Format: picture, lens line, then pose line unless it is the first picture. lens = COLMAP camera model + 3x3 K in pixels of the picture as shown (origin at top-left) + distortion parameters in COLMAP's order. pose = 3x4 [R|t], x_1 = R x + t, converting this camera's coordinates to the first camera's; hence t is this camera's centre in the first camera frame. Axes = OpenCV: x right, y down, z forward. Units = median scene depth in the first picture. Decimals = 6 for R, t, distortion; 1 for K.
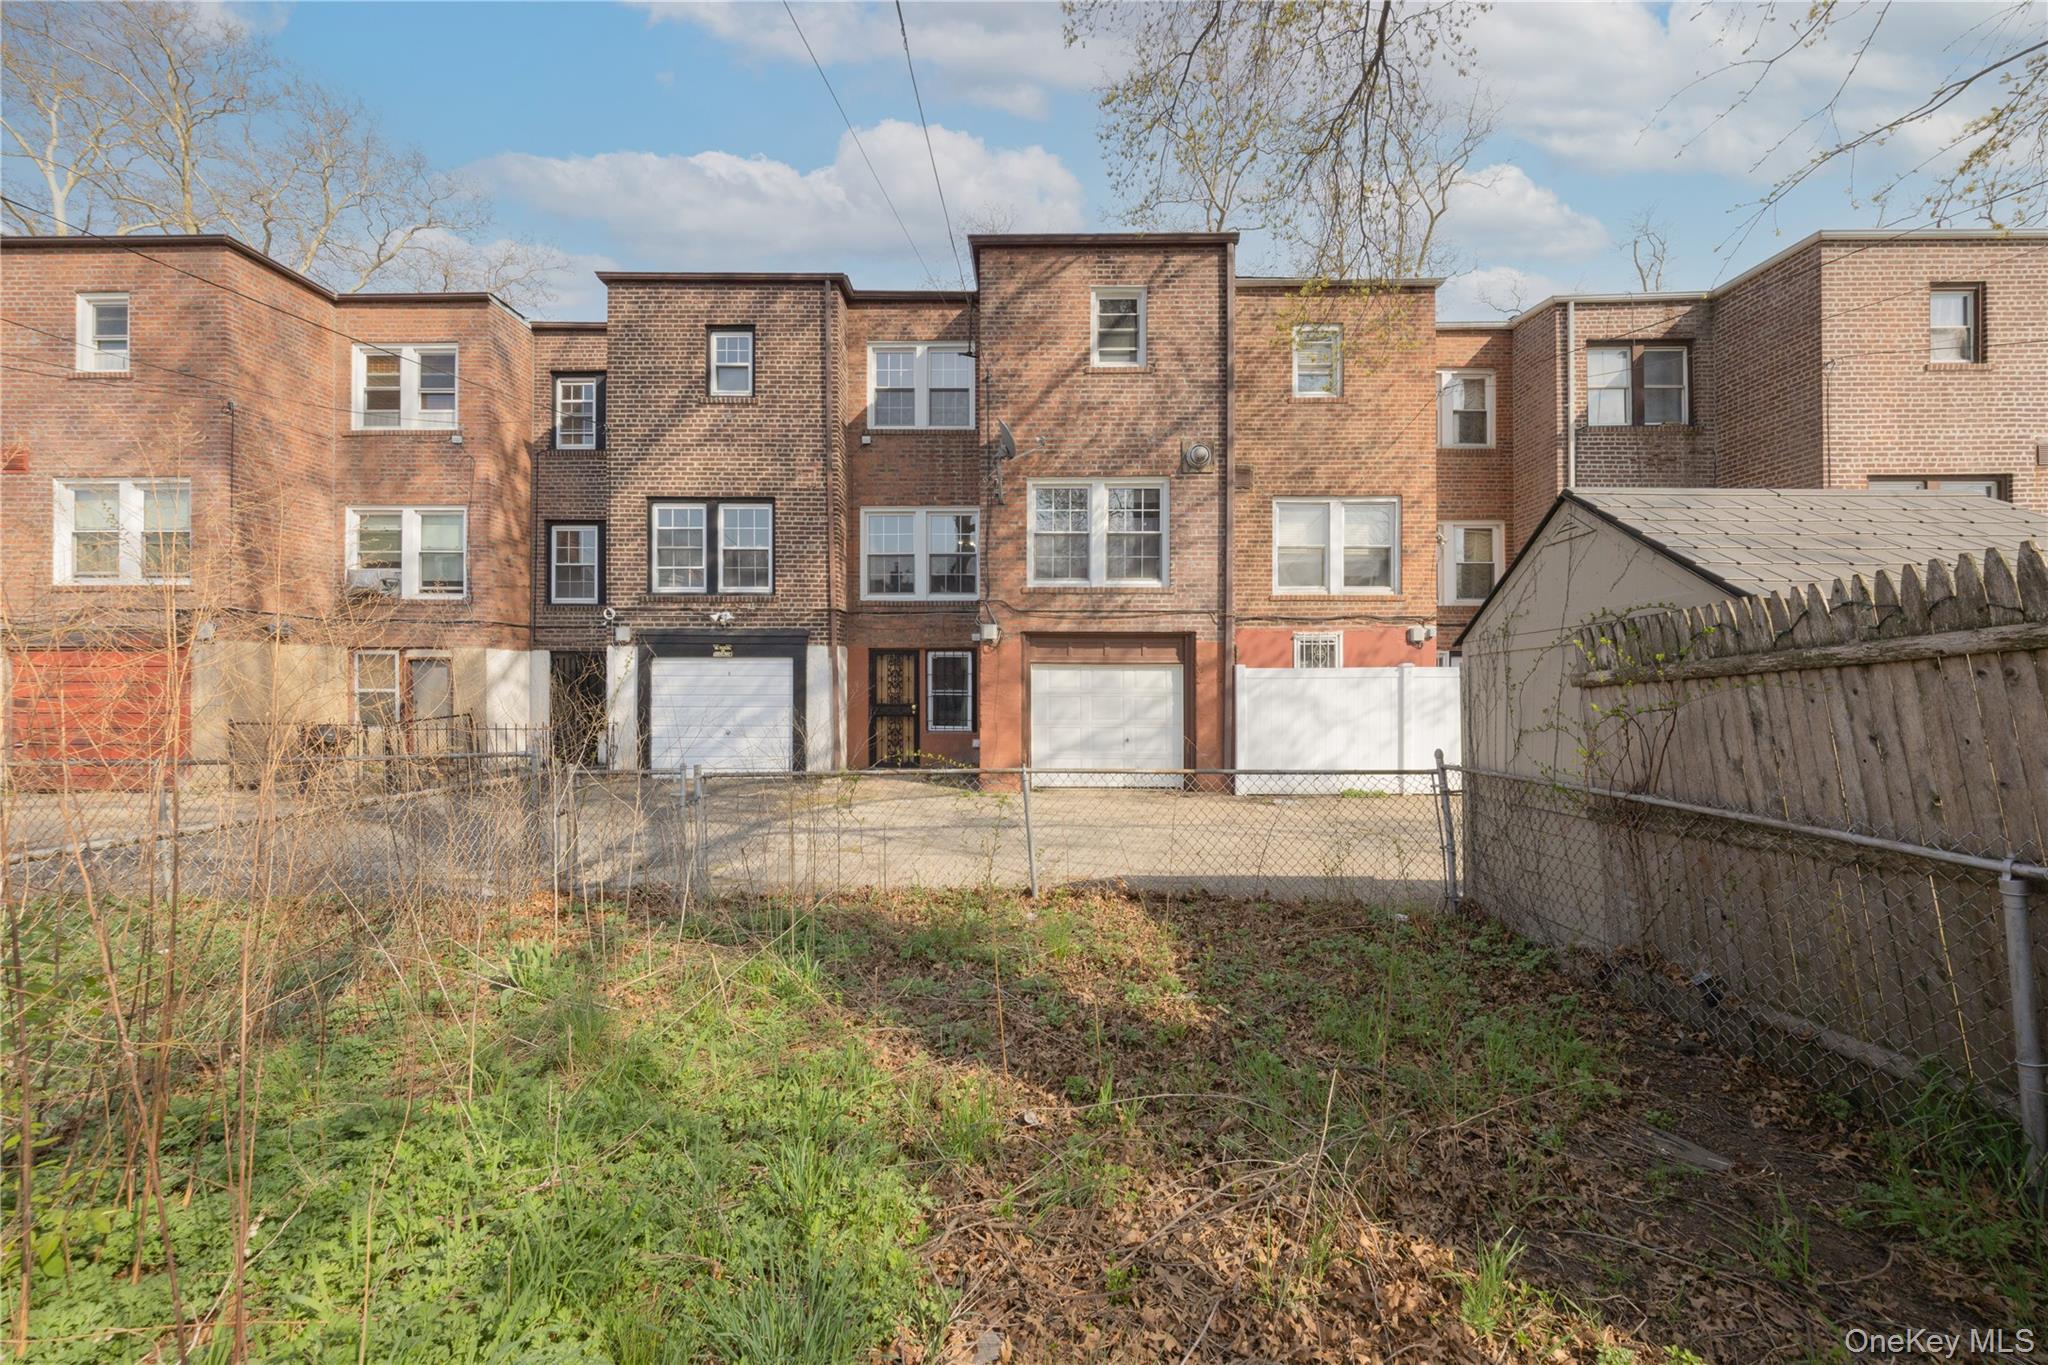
lens RADIAL K [[776.9, 0, 1012.9], [0, 776.9, 683.0], [0, 0, 1]] dist [-0.003478, -0.000046]
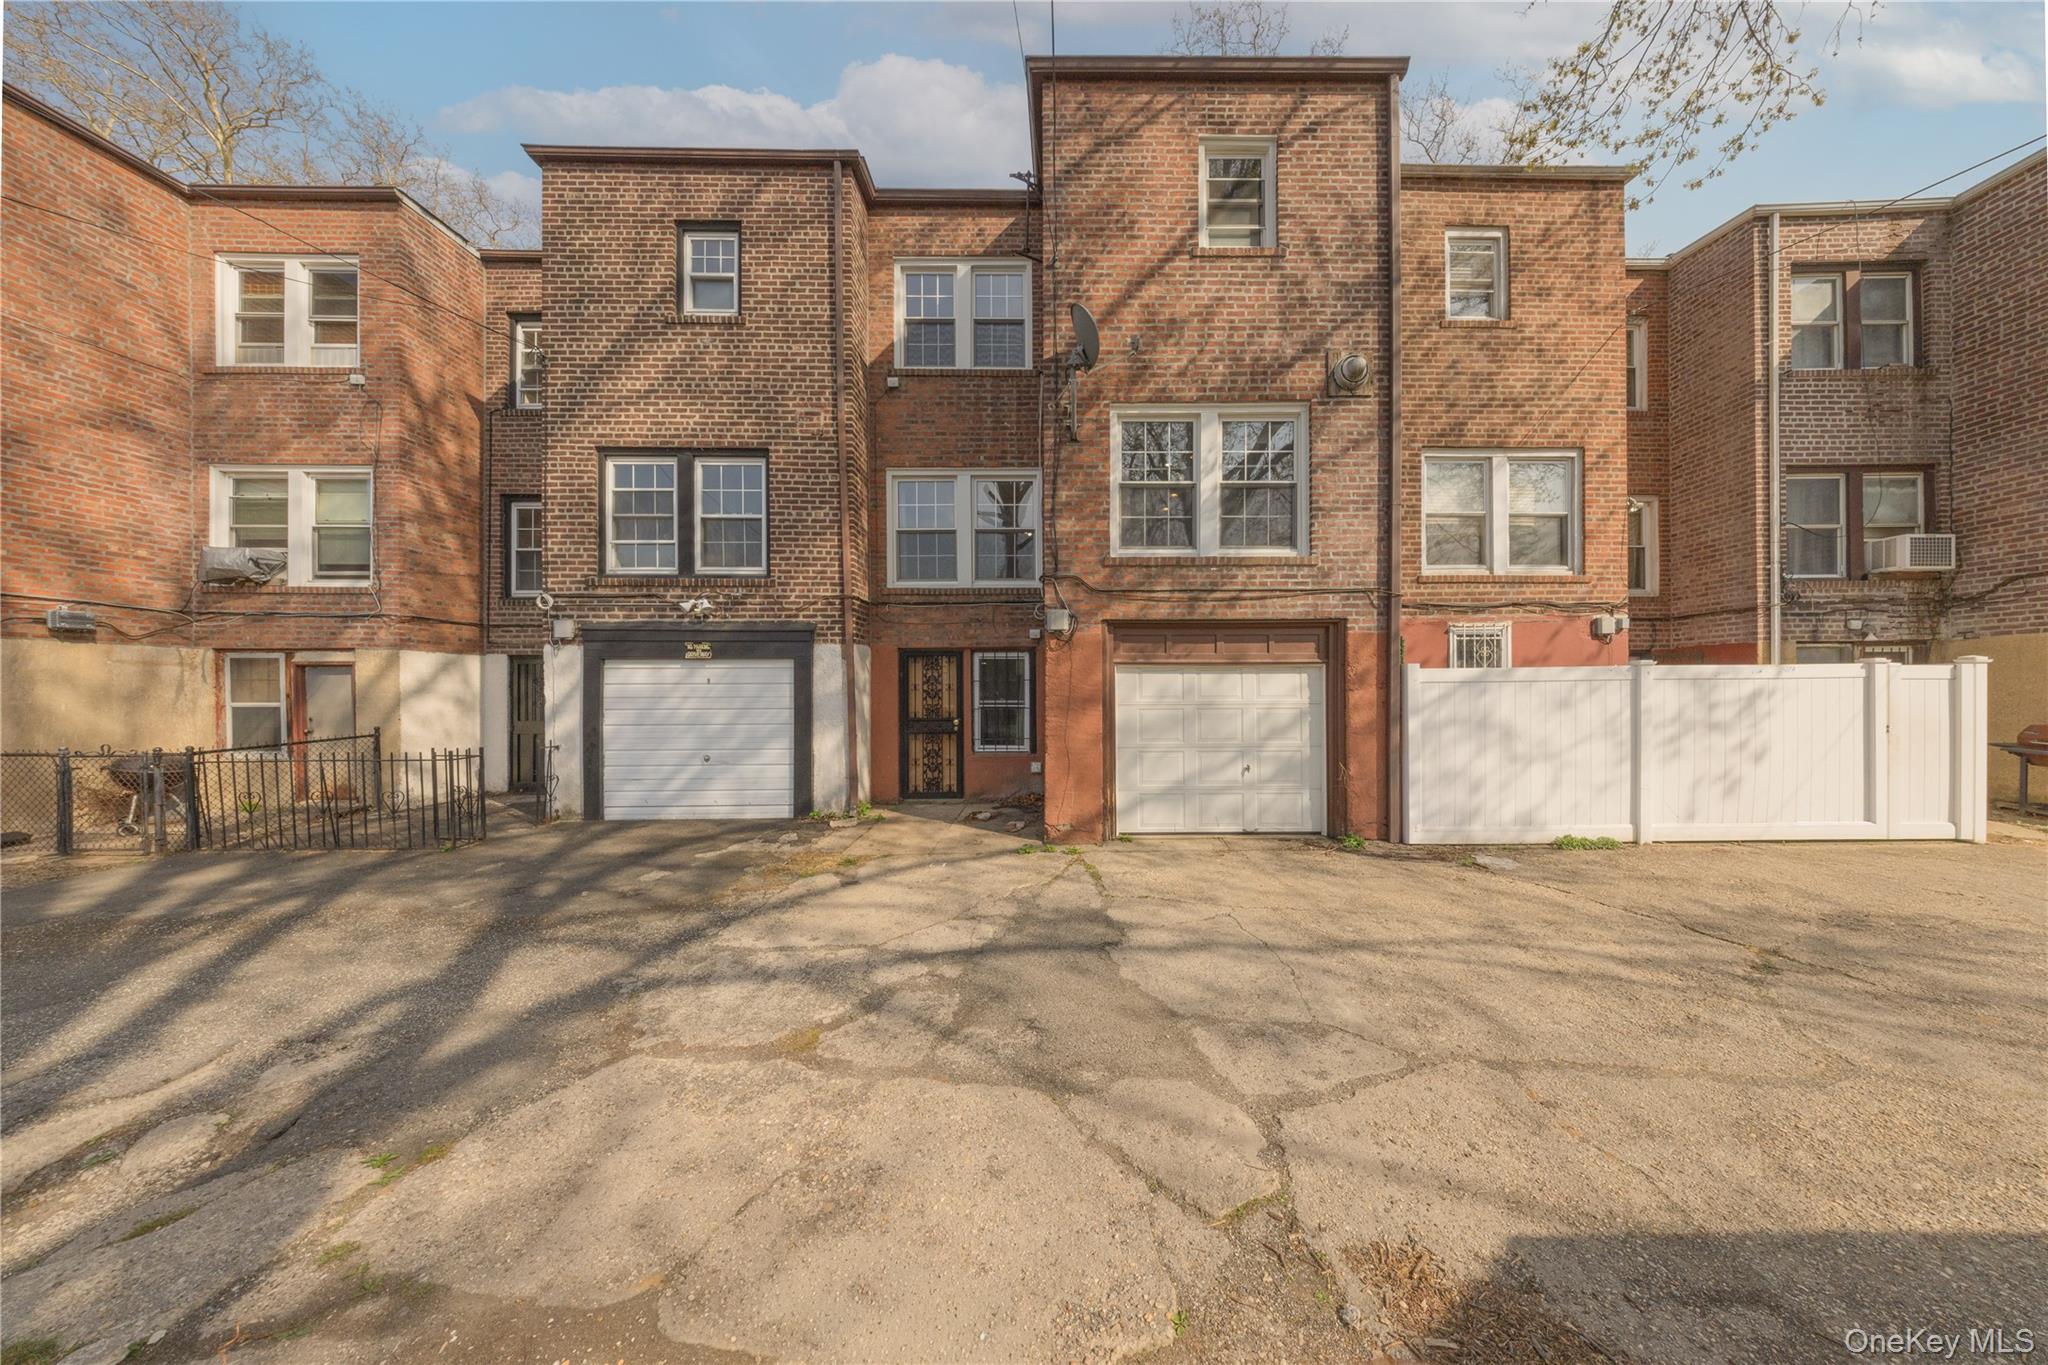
lens RADIAL K [[624.3, 0, 1072.7], [0, 624.3, 687.2], [0, 0, 1]] dist [0.001232, -0.000381]
pose [[0.999341, -0.005548, 0.035865, -0.033484], [0.005729, 0.999971, -0.004967, -0.001538], [-0.035836, 0.005169, 0.999344, 0.380805]]
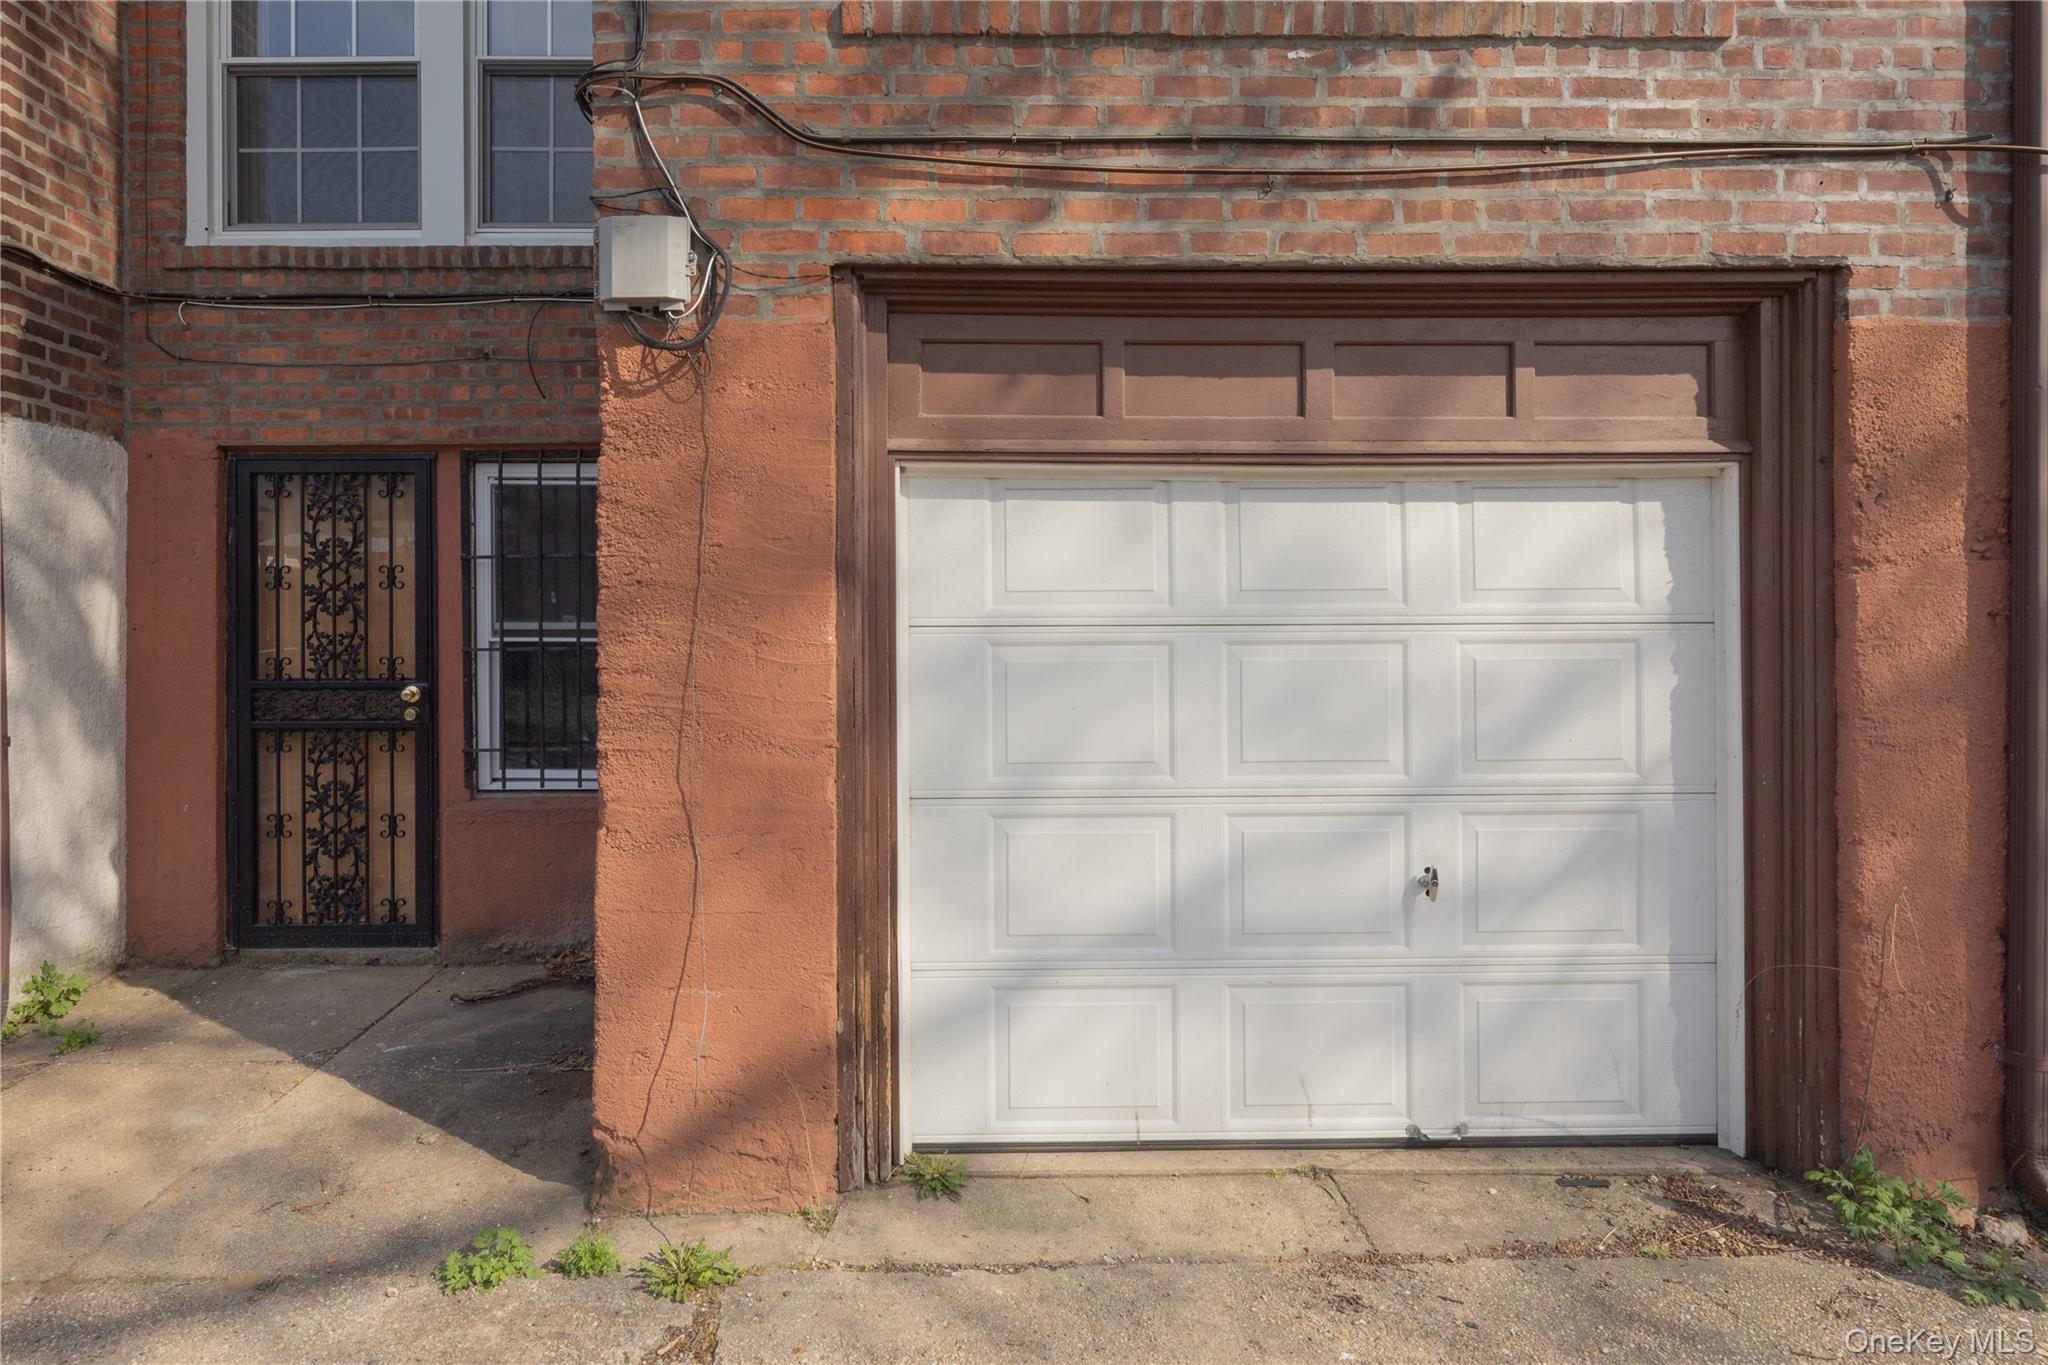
lens RADIAL K [[1195.5, 0, 947.3], [0, 1195.5, 630.4], [0, 0, 1]] dist [-0.007675, -0.001904]
pose [[0.998840, -0.002272, 0.048092, 0.019633], [0.002581, 0.999977, -0.006348, 0.014403], [-0.048077, 0.006465, 0.998823, 0.653829]]
